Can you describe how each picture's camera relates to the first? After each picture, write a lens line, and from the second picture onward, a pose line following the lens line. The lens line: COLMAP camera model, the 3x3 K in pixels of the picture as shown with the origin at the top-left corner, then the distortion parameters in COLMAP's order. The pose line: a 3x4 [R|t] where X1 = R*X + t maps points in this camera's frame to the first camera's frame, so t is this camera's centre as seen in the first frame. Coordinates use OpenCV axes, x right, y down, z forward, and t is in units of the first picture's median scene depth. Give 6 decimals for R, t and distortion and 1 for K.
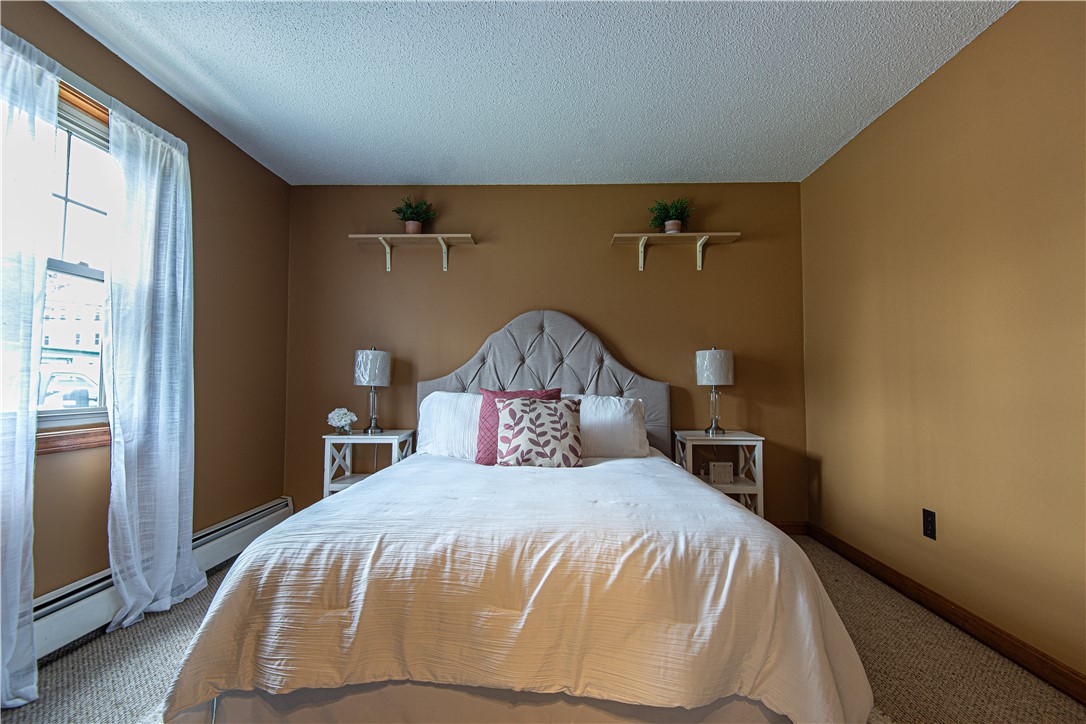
lens RADIAL K [[502.3, 0, 531.7], [0, 502.3, 360.2], [0, 0, 1]] dist [0.038184, -0.026093]
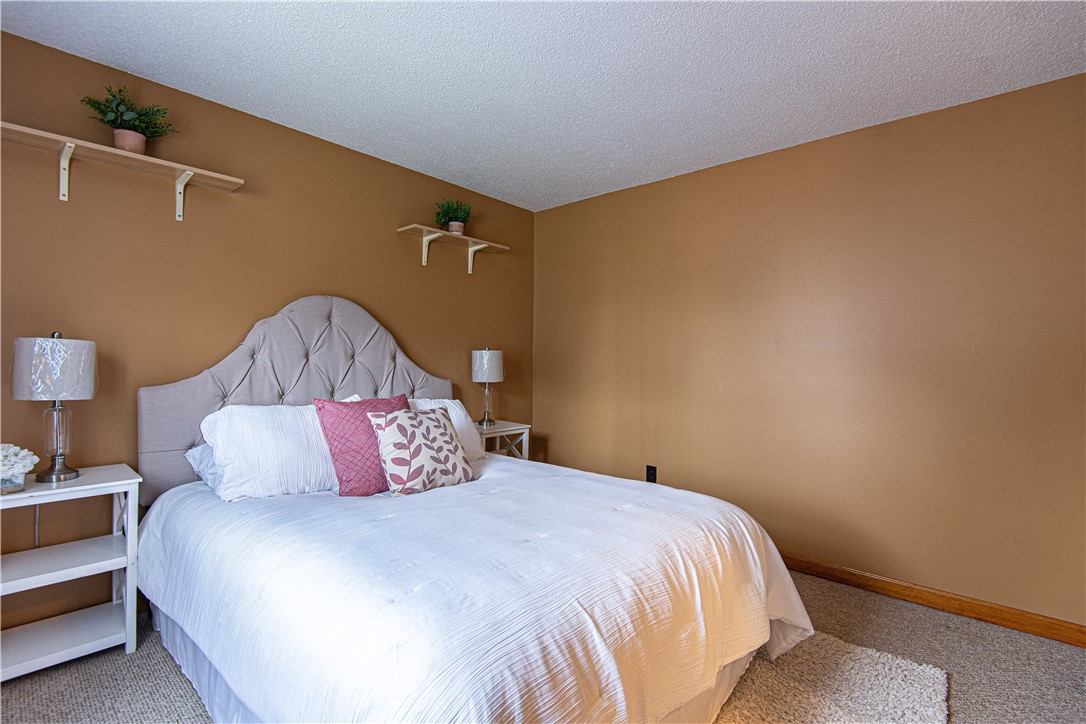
lens RADIAL K [[502.3, 0, 531.7], [0, 502.3, 360.2], [0, 0, 1]] dist [0.038184, -0.026093]
pose [[0.650534, 0.003894, 0.759467, -0.524436], [-0.043364, 0.998546, 0.032025, -0.047134], [-0.758238, -0.053767, 0.649757, 0.271861]]
